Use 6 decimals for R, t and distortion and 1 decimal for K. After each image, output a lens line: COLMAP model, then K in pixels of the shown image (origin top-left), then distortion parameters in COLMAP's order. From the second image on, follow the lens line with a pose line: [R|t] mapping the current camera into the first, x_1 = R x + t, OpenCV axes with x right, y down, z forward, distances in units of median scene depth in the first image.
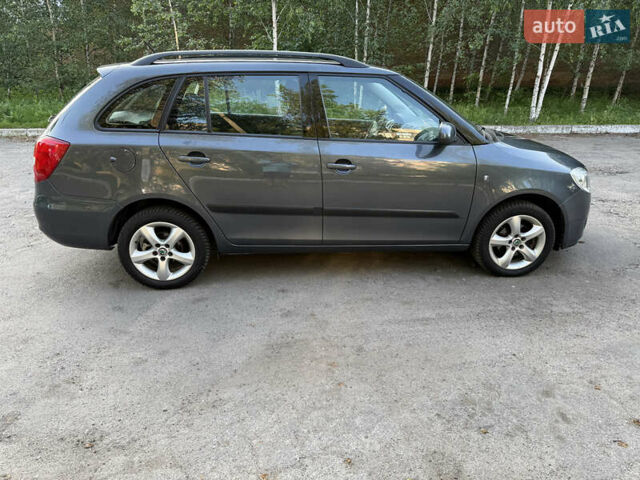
lens RADIAL K [[455.3, 0, 321.5], [0, 455.3, 241.0], [0, 0, 1]] dist [-0.000902, 0.002734]
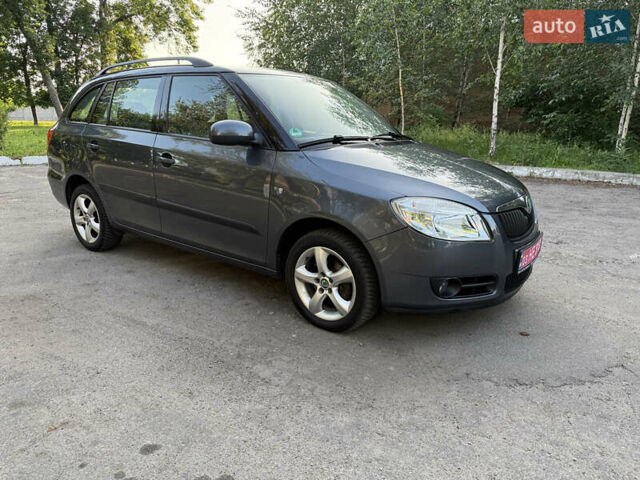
lens RADIAL K [[450.9, 0, 321.4], [0, 450.9, 241.2], [0, 0, 1]] dist [0.035135, -0.035632]
pose [[0.746312, 0.178140, -0.641314, 0.925658], [-0.238020, 0.971234, -0.007206, -0.059640], [0.621582, 0.158024, 0.767244, 0.432845]]
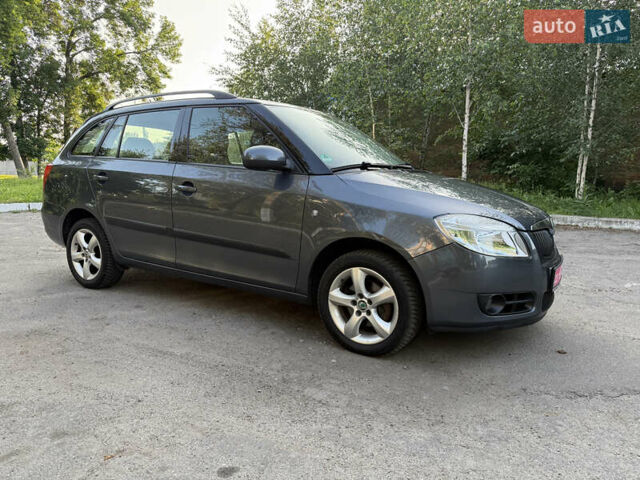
lens RADIAL K [[450.5, 0, 321.3], [0, 450.5, 240.3], [0, 0, 1]] dist [0.037809, -0.043198]
pose [[0.799772, 0.094962, -0.592745, 0.831016], [-0.220432, 0.964887, -0.142841, 0.021372], [0.558367, 0.244900, 0.792622, 0.373507]]
